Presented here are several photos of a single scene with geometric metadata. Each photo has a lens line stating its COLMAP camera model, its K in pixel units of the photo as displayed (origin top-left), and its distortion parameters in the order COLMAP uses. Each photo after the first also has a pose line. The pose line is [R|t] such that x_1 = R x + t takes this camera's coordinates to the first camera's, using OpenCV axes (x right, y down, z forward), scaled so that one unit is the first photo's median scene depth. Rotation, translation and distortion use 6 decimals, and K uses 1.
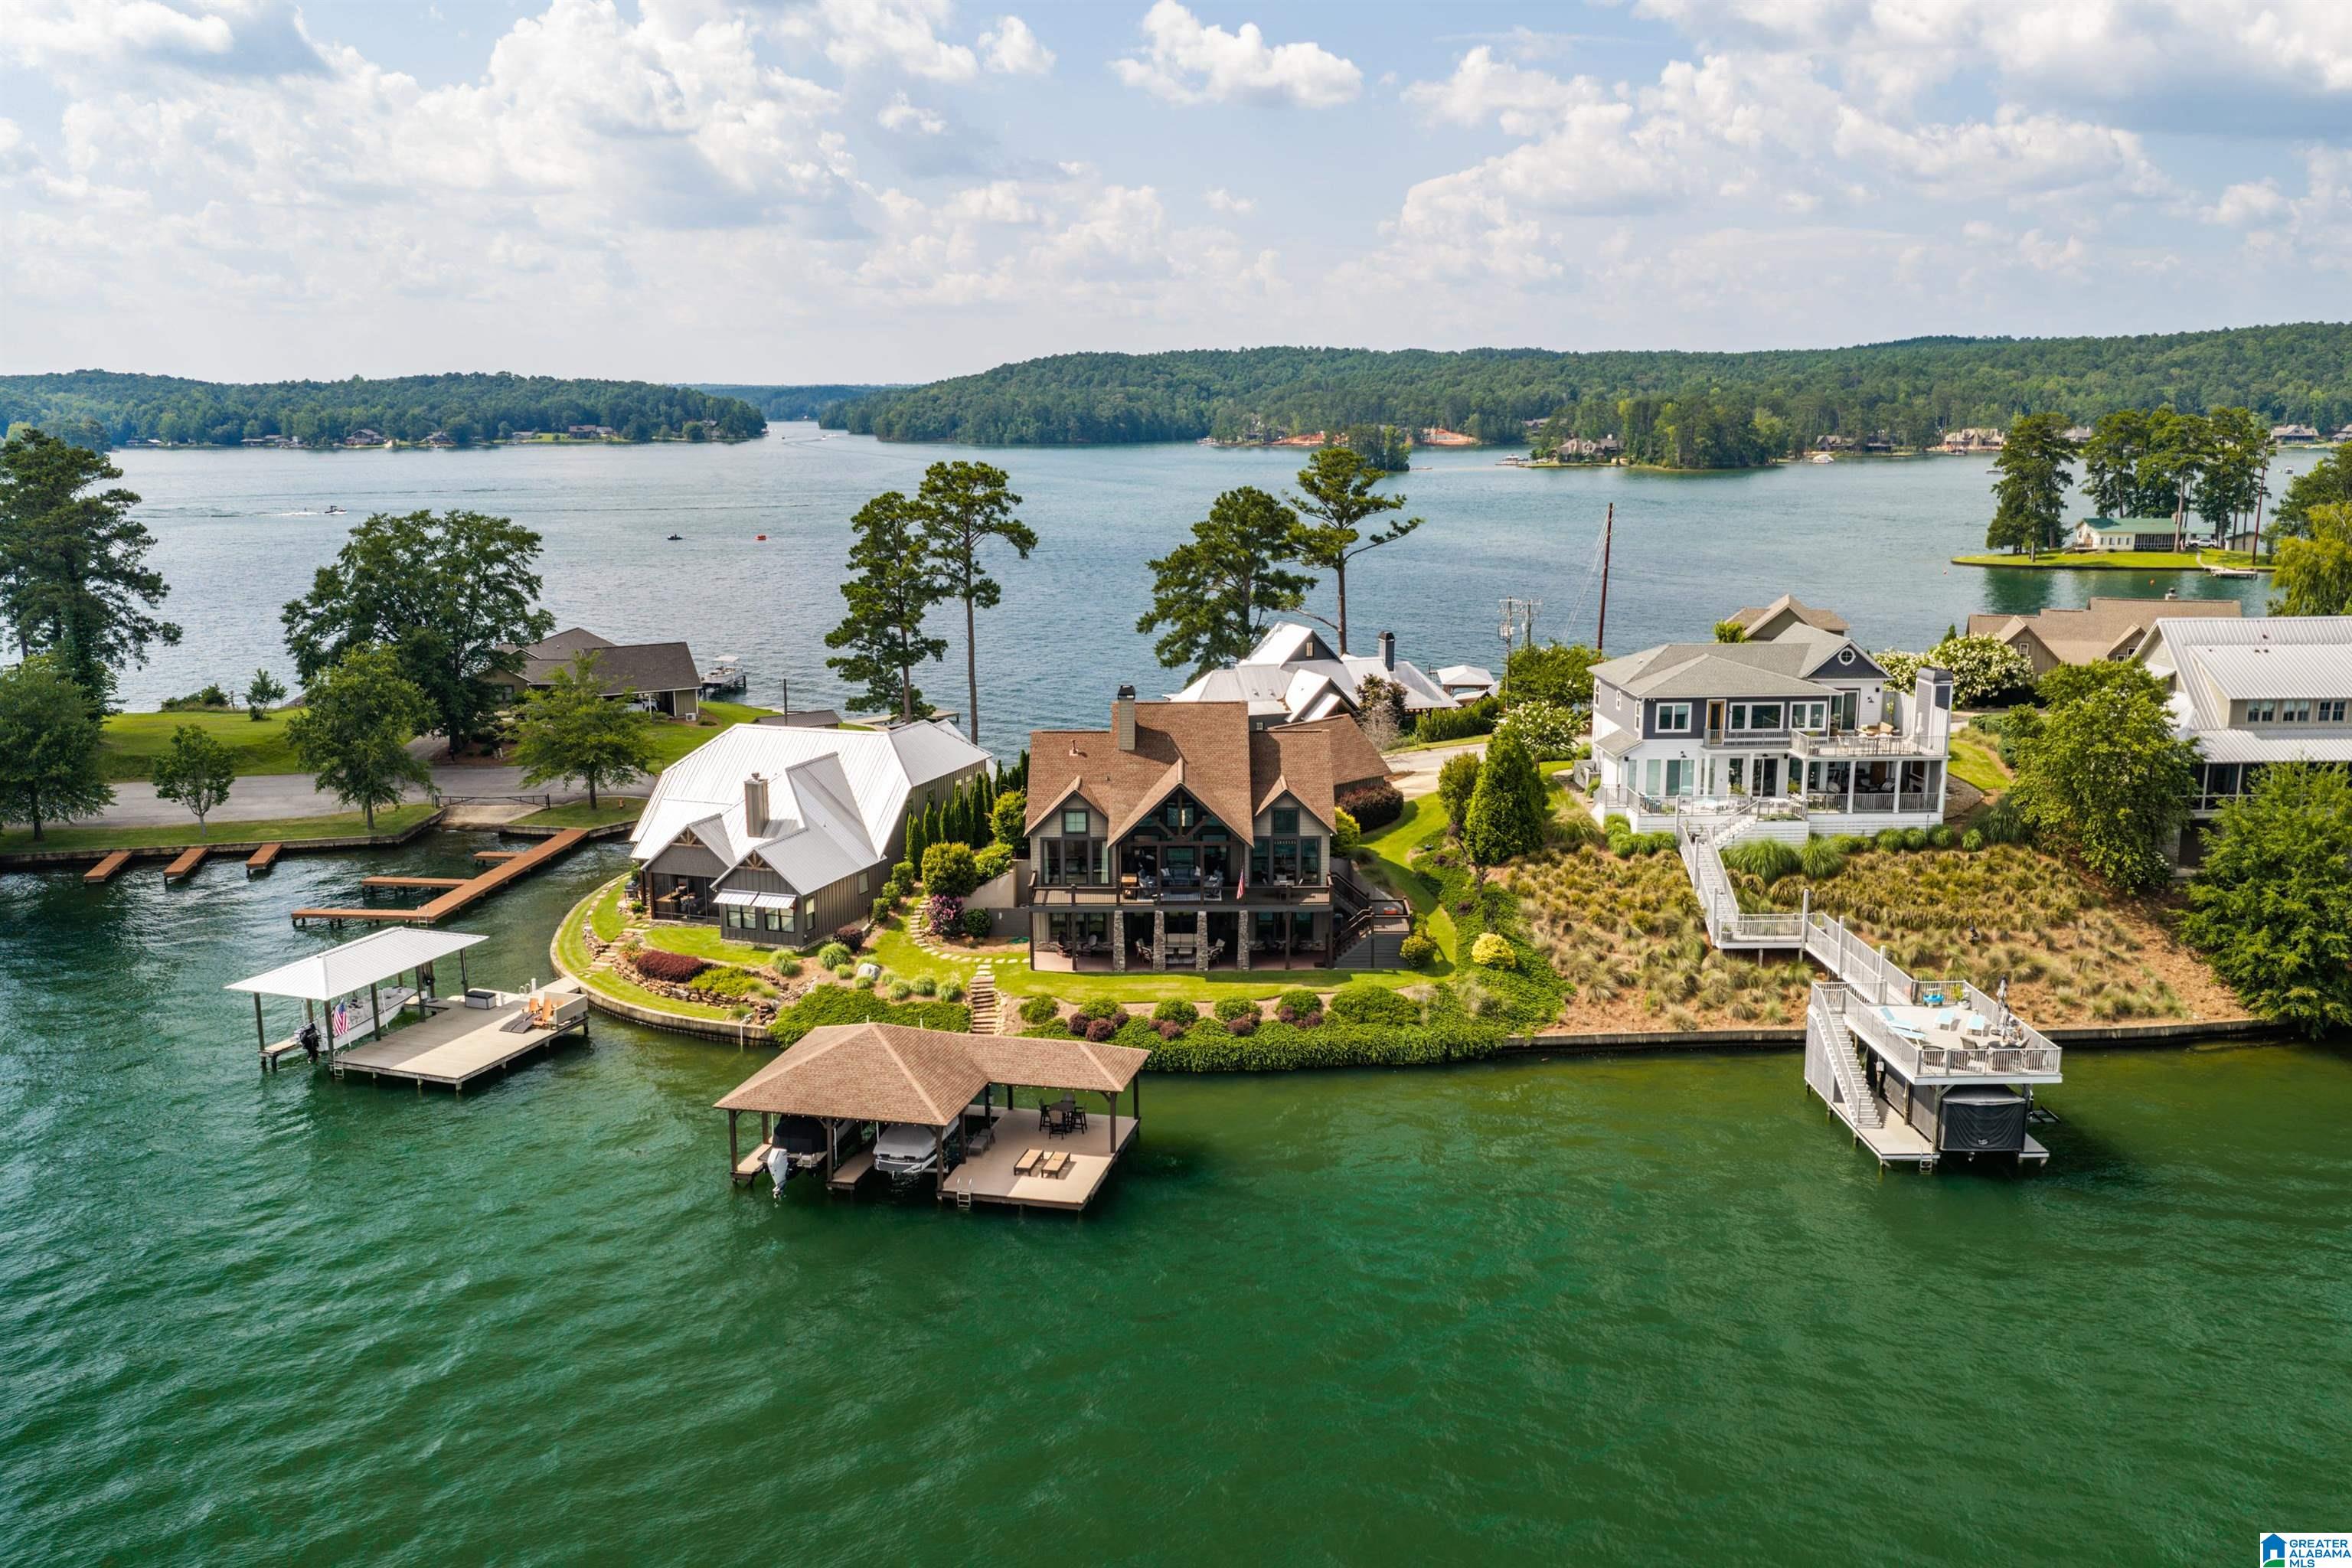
lens RADIAL K [[1948.8, 0, 1176.0], [0, 1948.8, 784.0], [0, 0, 1]] dist [0.011730, -0.024083]
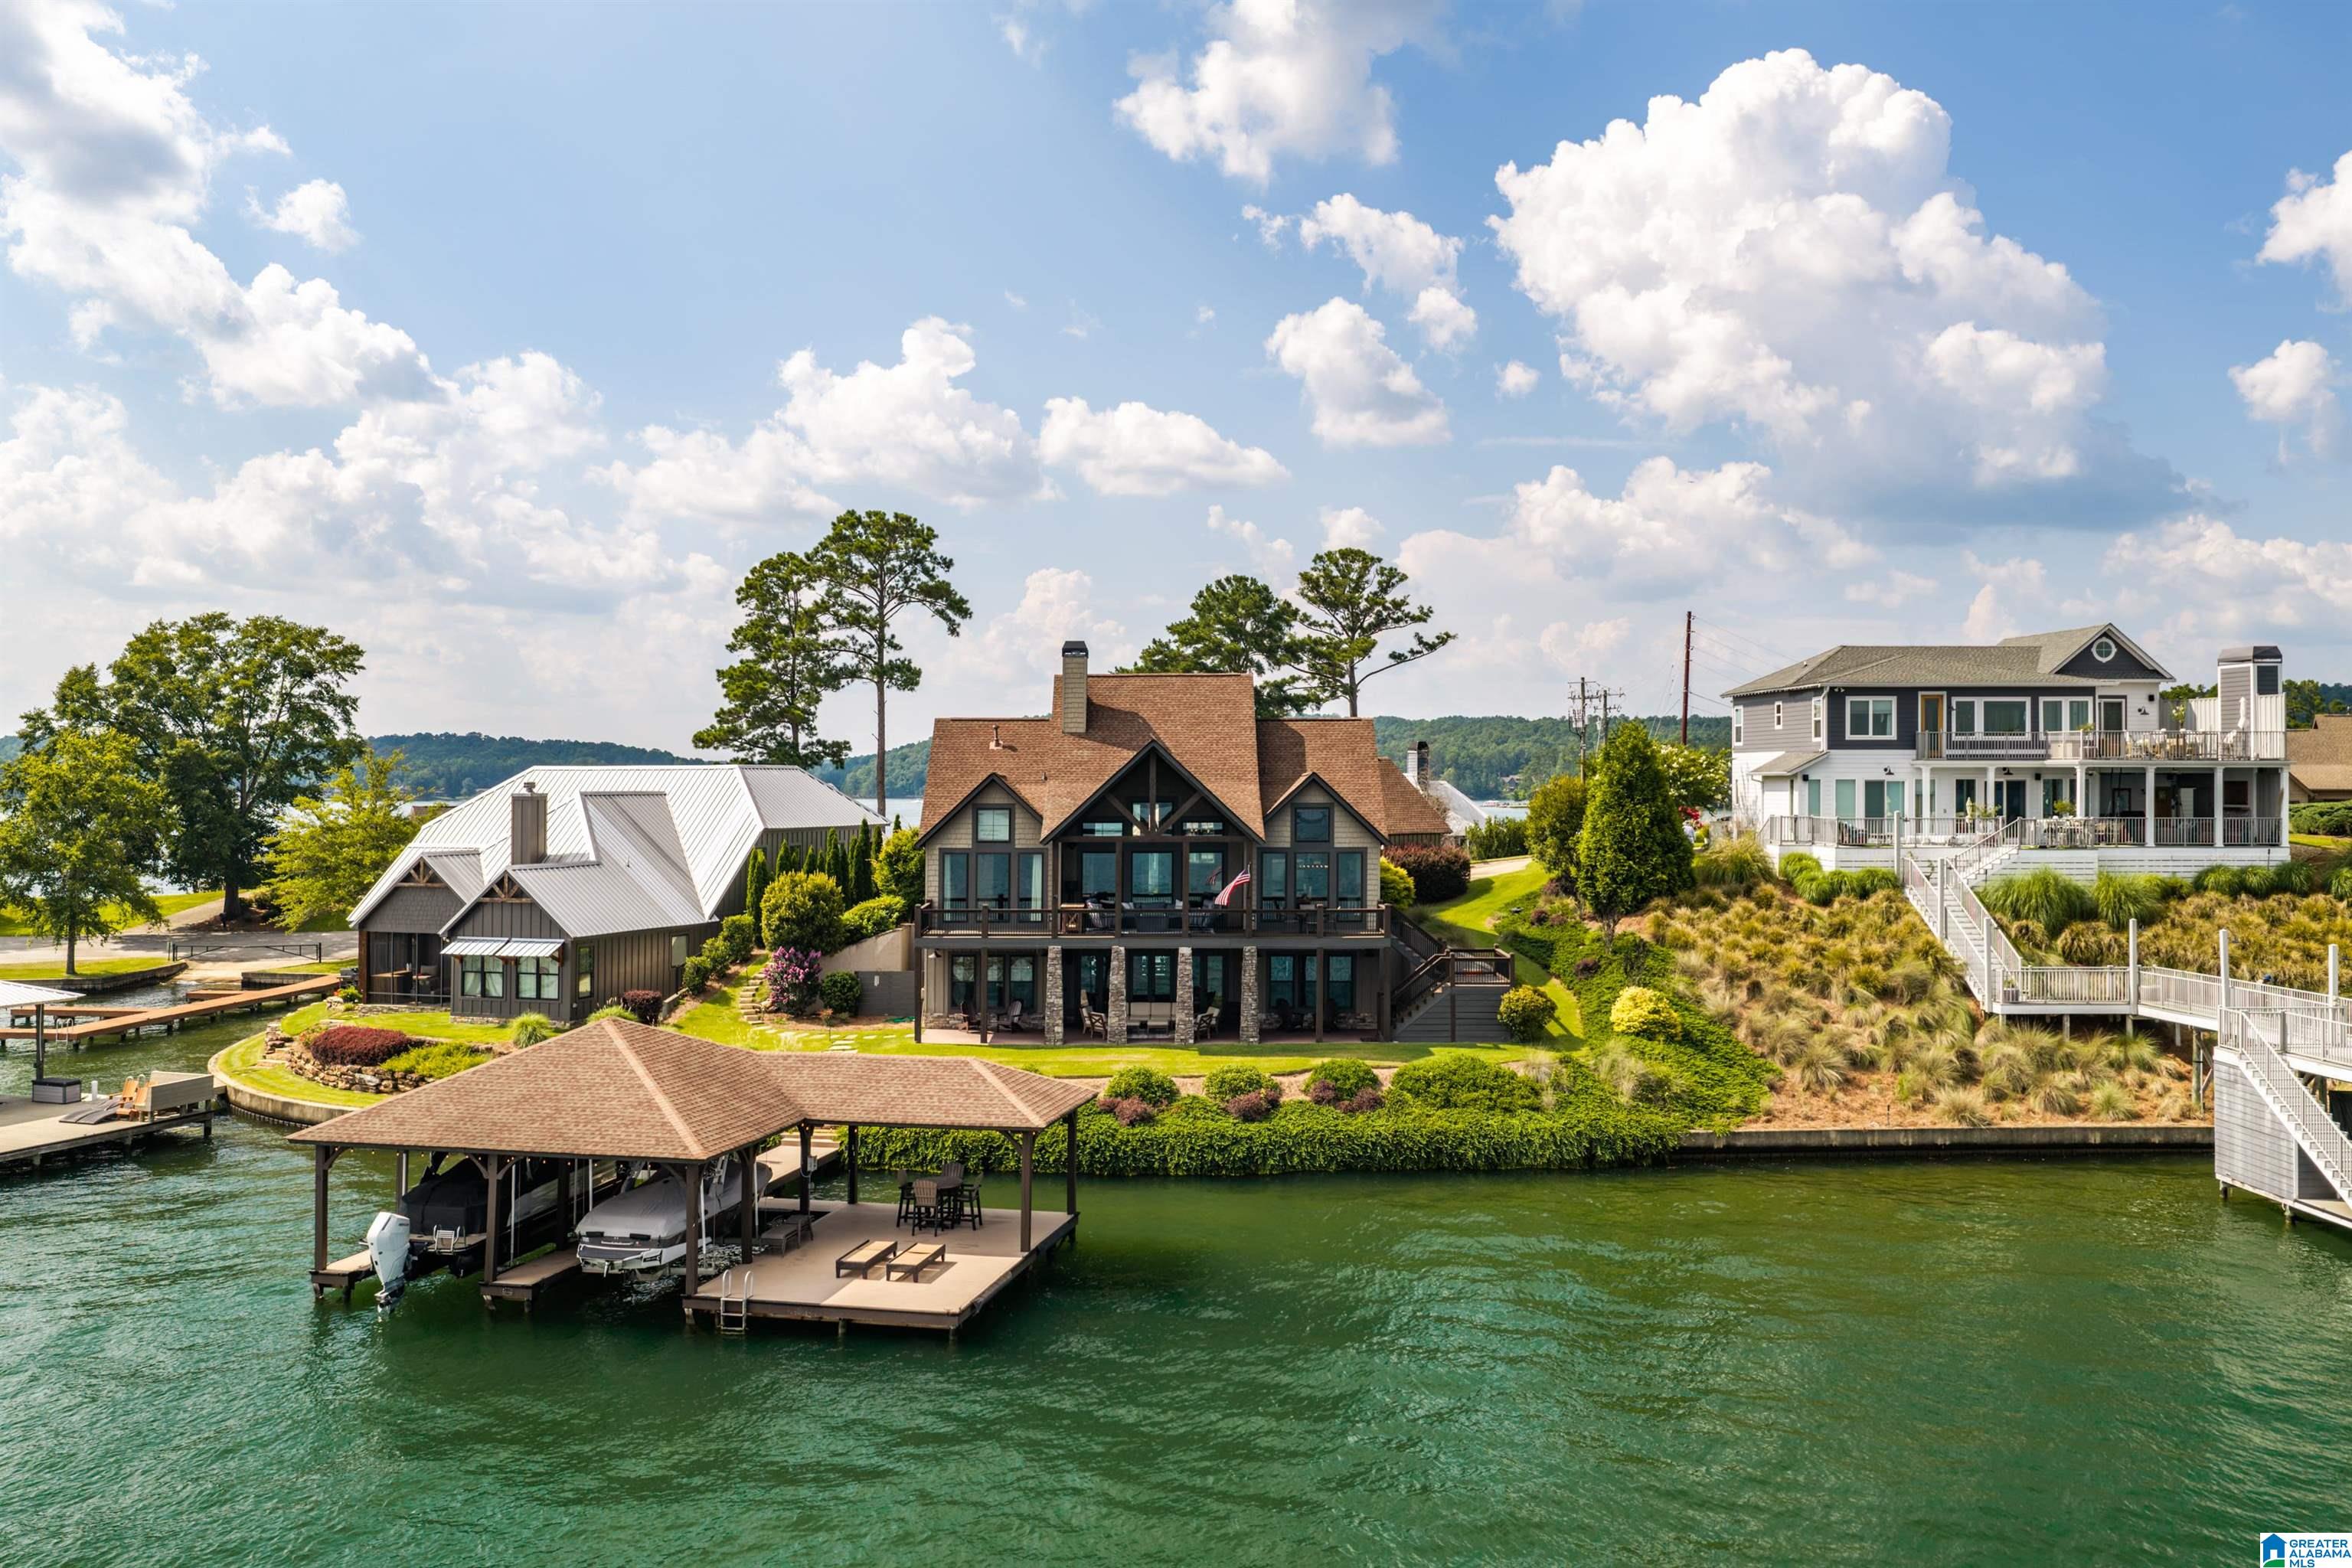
lens RADIAL K [[1965.3, 0, 1124.4], [0, 1965.3, 749.3], [0, 0, 1]] dist [0.034240, -0.072628]
pose [[0.999897, 0.002911, -0.014062, 0.002239], [-0.005797, 0.977717, -0.209849, 0.124123], [0.013138, 0.209909, 0.977633, 0.320531]]
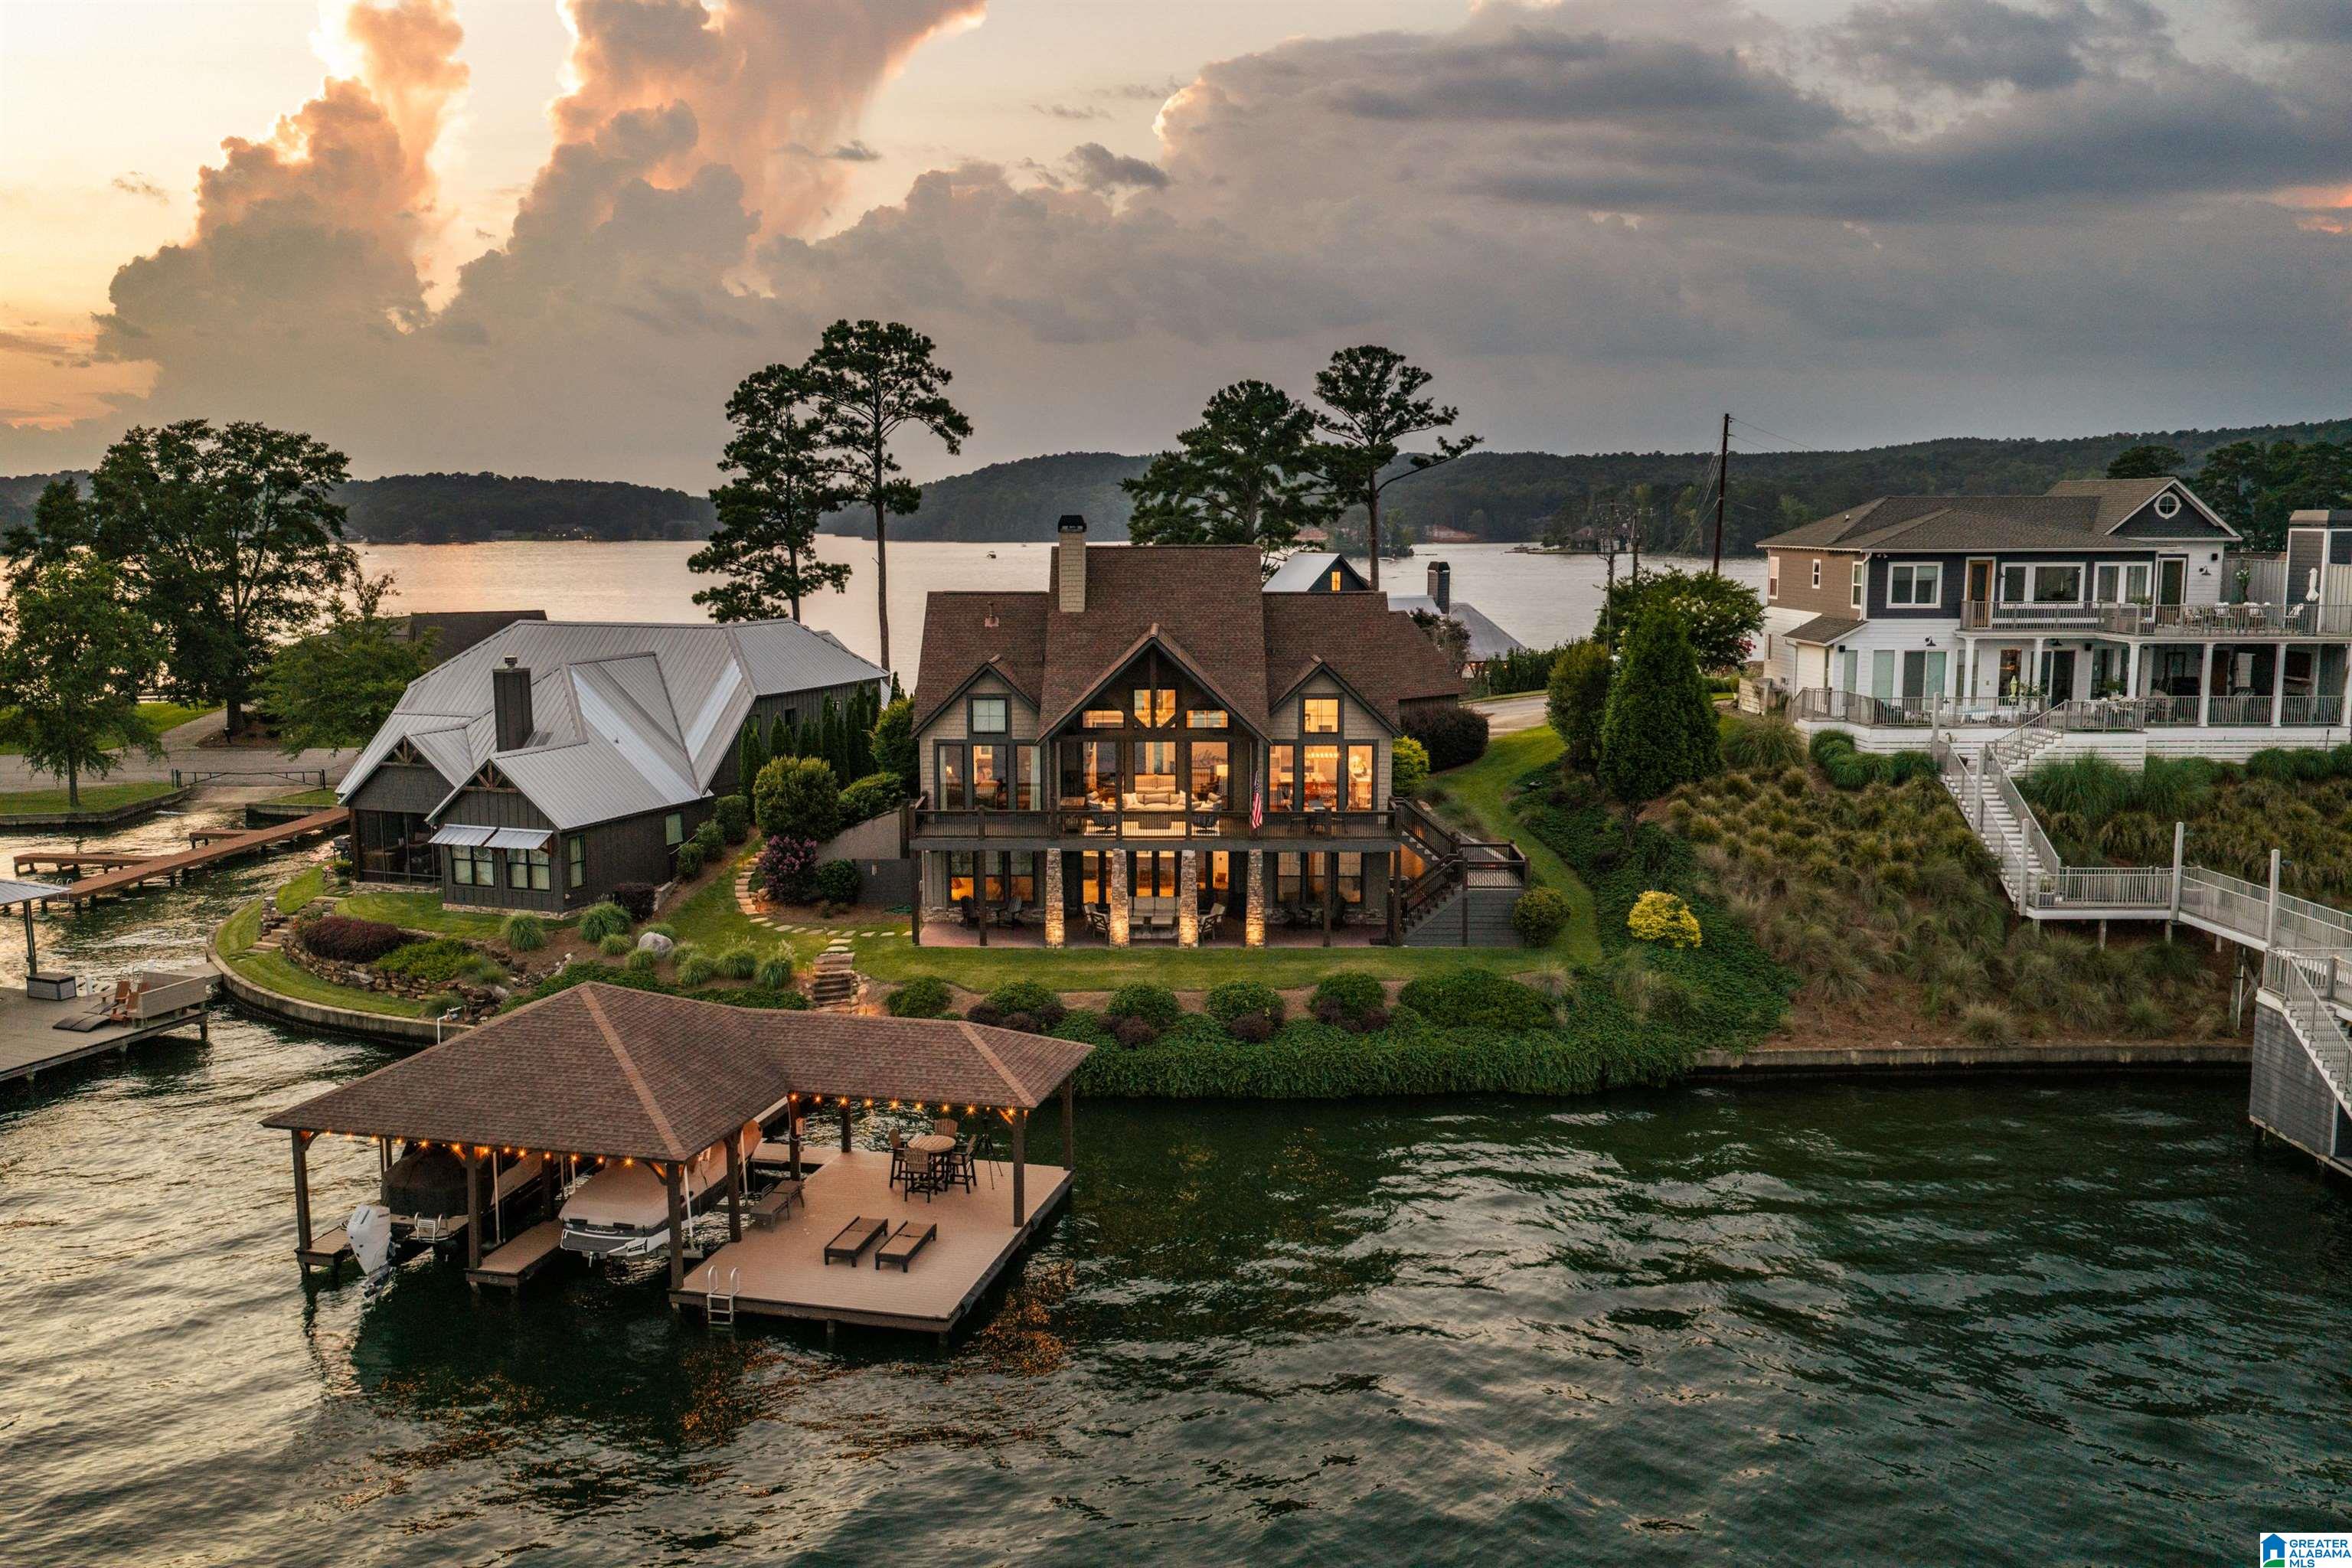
lens RADIAL K [[1983.2, 0, 1099.0], [0, 1983.2, 782.1], [0, 0, 1]] dist [0.005463, -0.013580]
pose [[0.999404, 0.005960, -0.033989, 0.005673], [-0.008055, 0.998054, -0.061826, 0.074925], [0.033555, 0.062063, 0.997508, 0.334307]]
